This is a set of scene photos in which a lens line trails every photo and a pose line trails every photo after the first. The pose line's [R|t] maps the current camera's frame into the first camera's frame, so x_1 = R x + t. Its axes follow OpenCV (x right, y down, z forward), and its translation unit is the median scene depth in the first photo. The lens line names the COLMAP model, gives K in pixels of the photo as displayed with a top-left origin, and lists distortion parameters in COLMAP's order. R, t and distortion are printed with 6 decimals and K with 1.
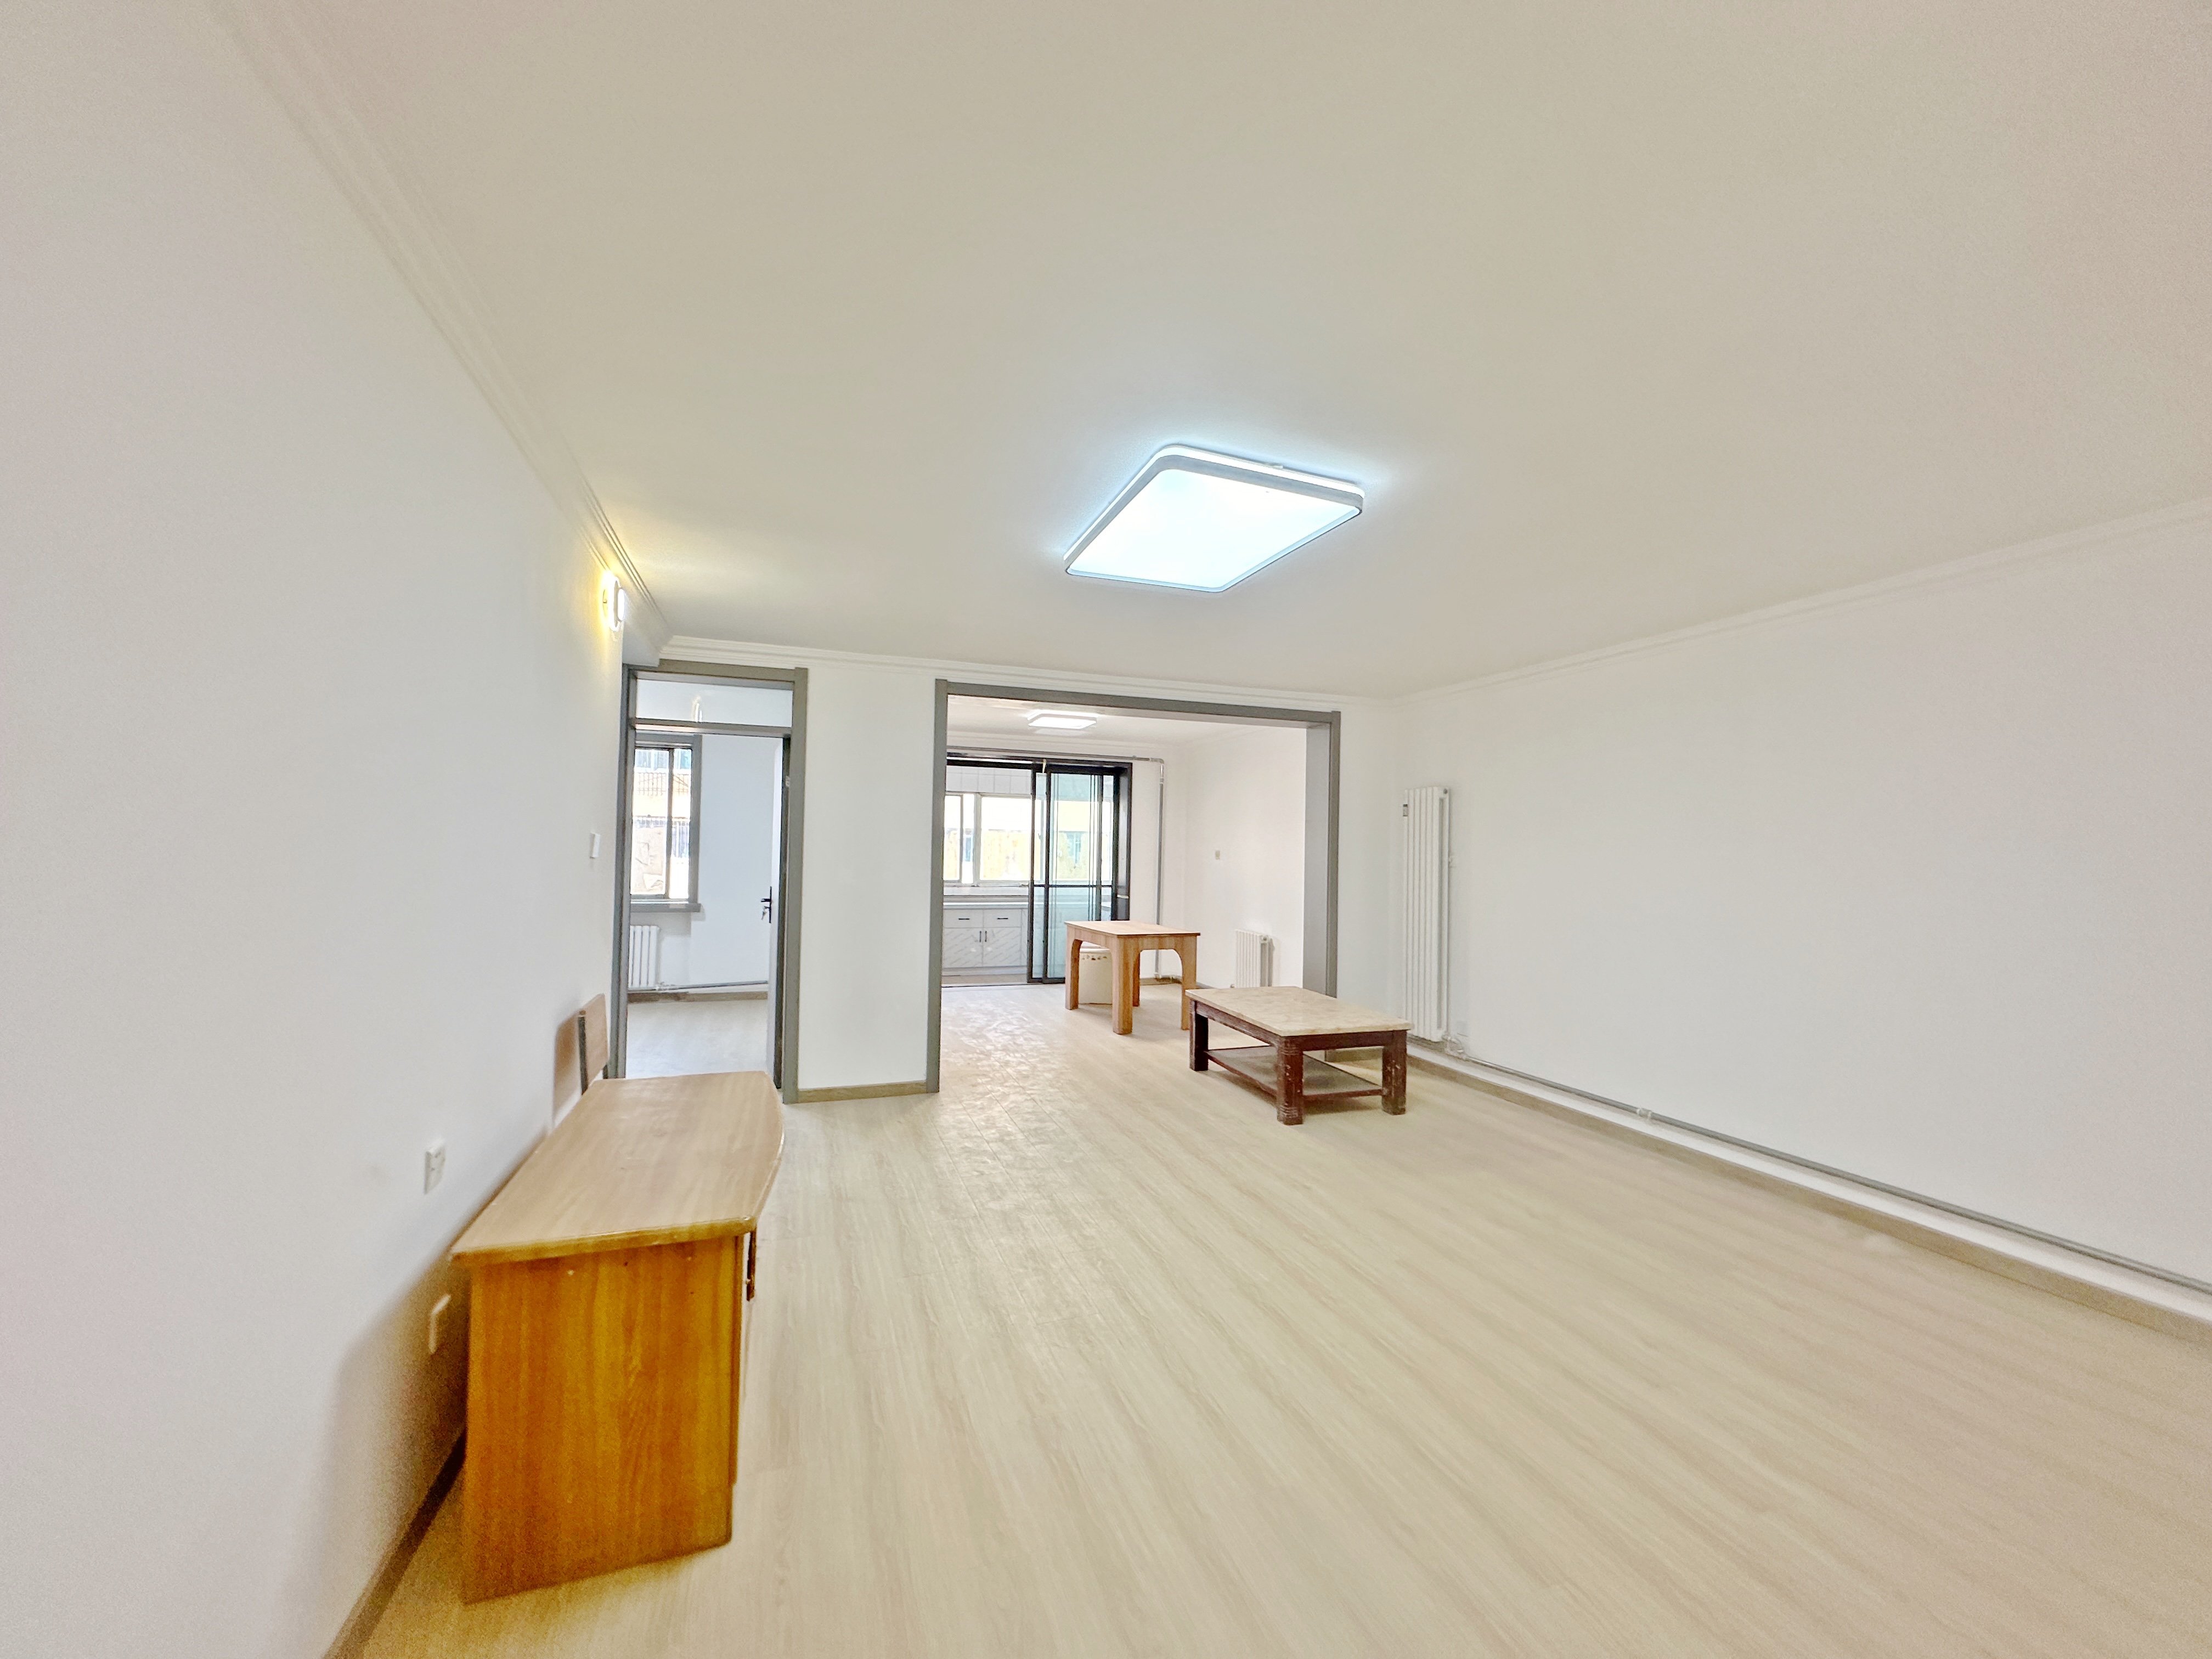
lens RADIAL K [[879.6, 0, 1108.4], [0, 879.6, 838.0], [0, 0, 1]] dist [-0.000843, -0.000052]
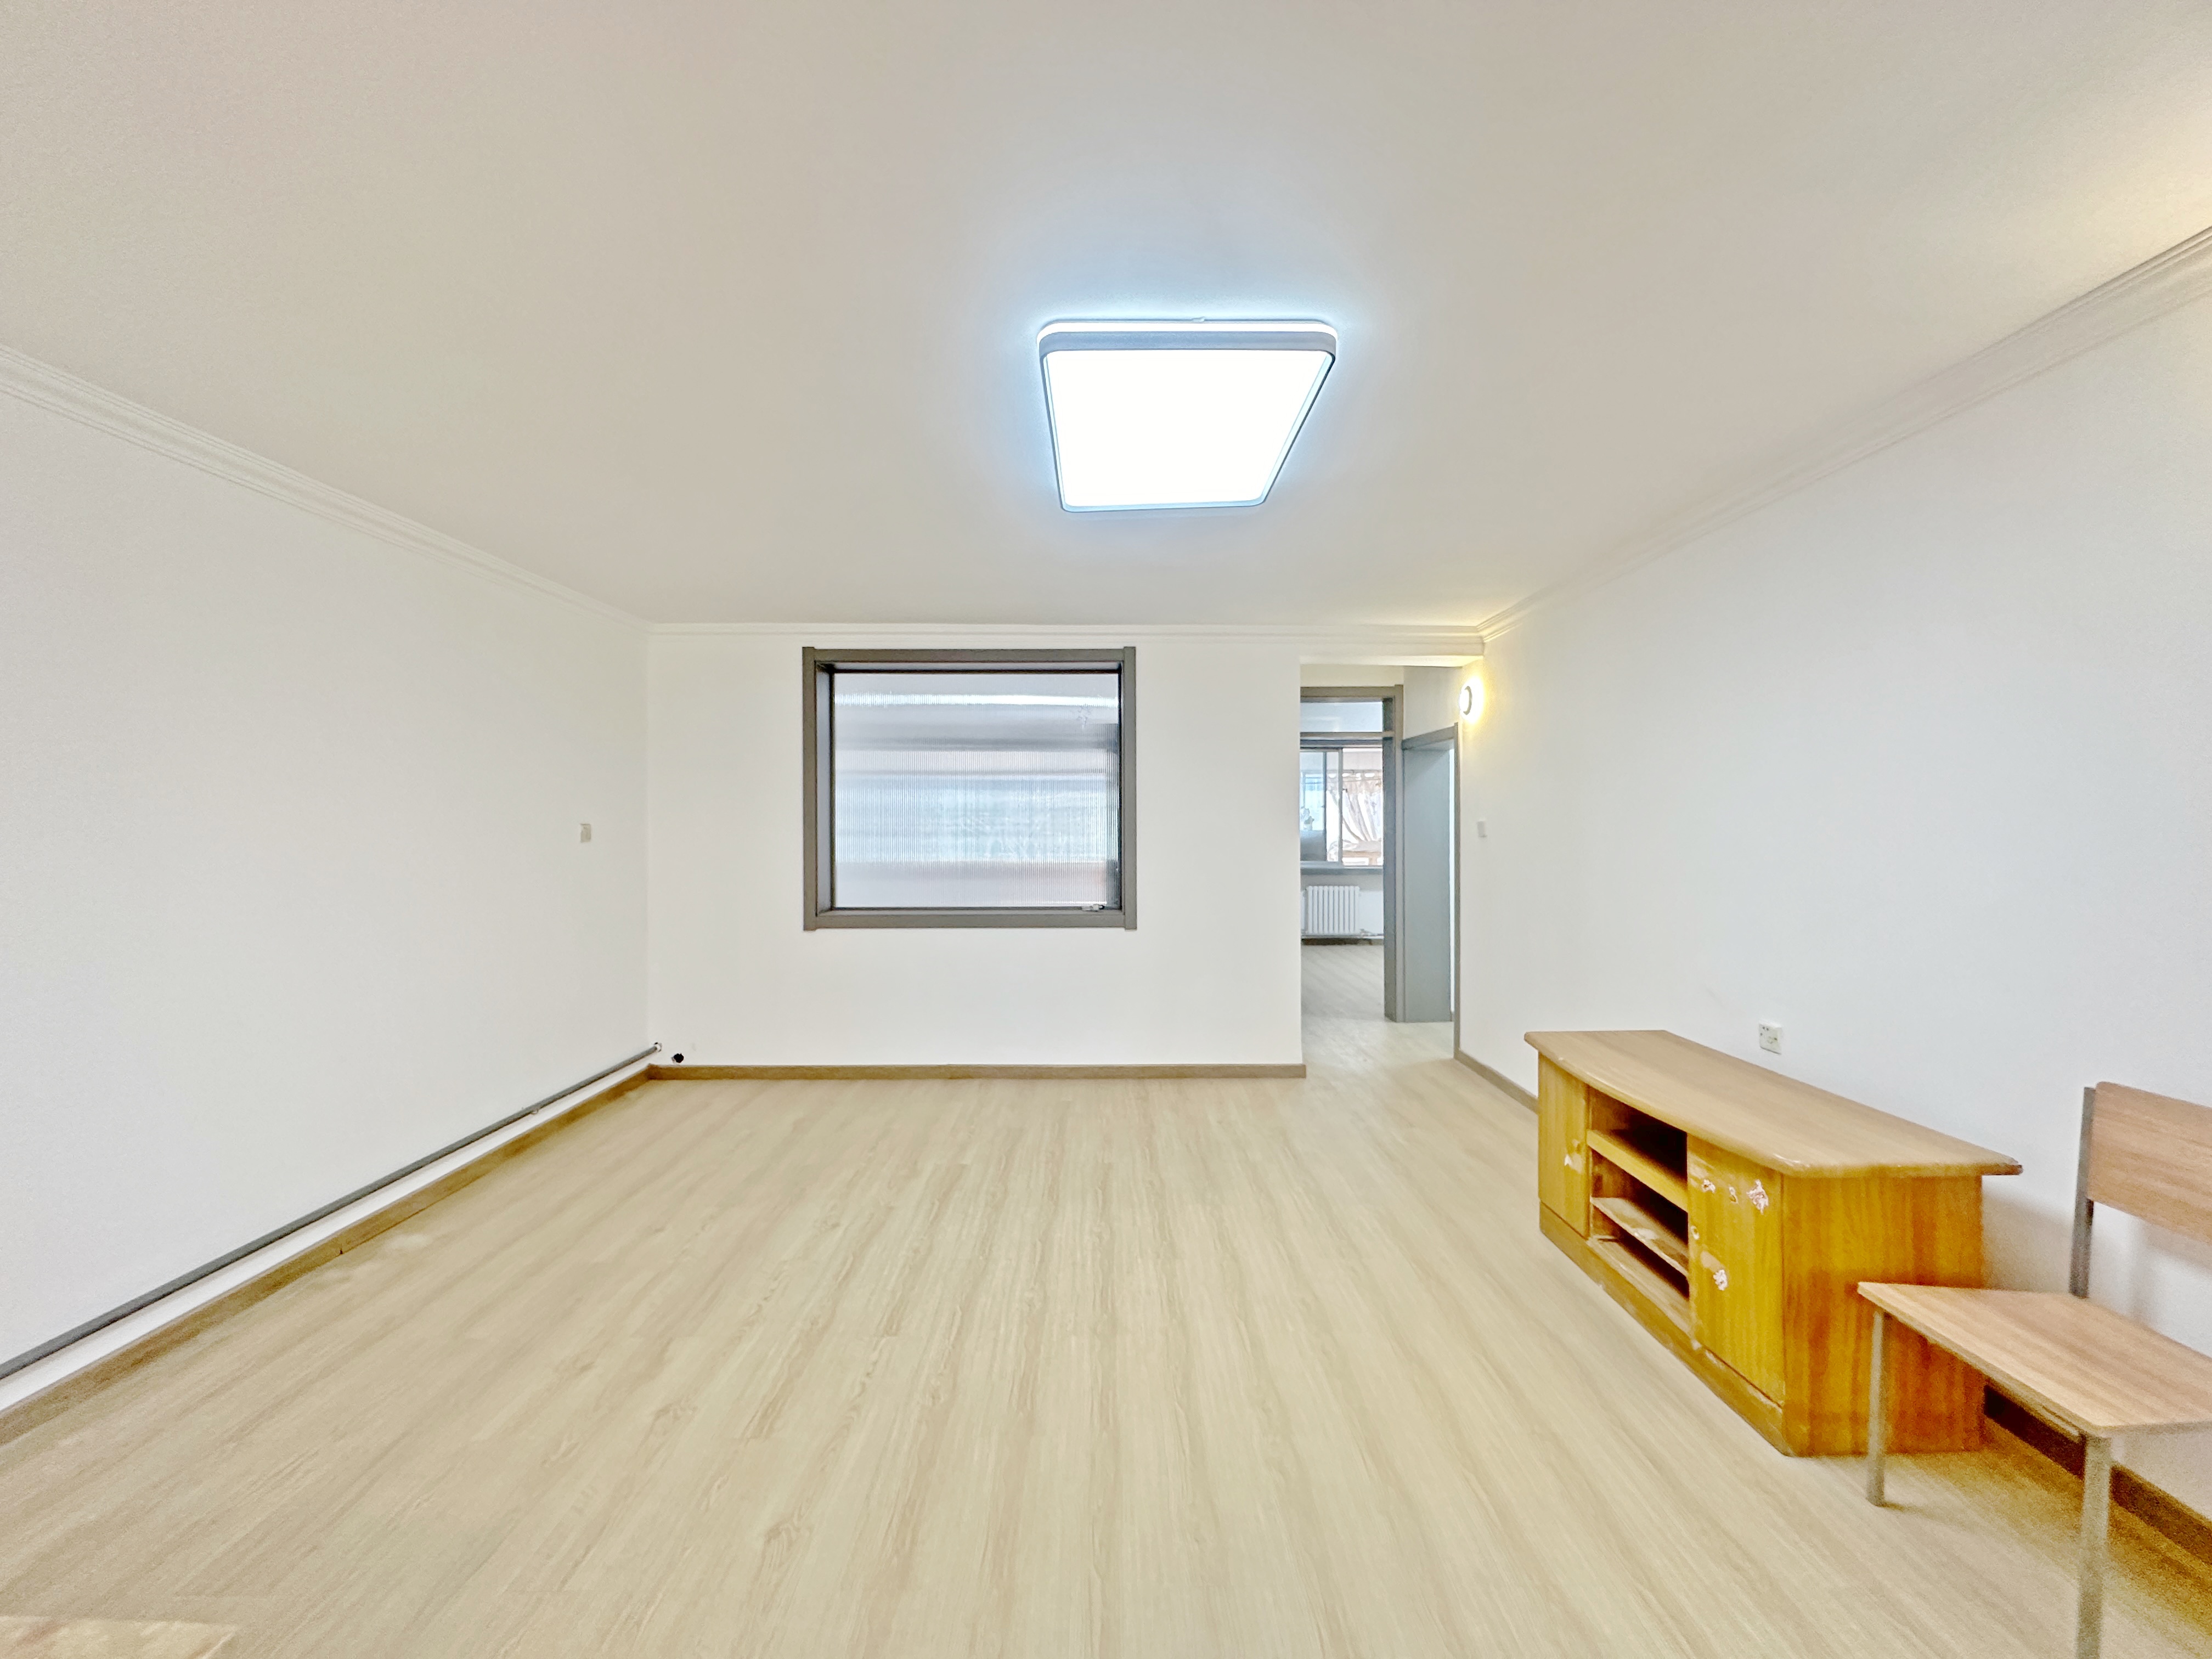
lens RADIAL K [[879.6, 0, 1107.8], [0, 879.6, 837.0], [0, 0, 1]] dist [-0.000843, -0.000052]
pose [[-0.941193, -0.015082, 0.337533, -0.139635], [-0.014864, 0.999884, 0.003231, 0.029149], [-0.337543, -0.001977, -0.941308, 1.997238]]
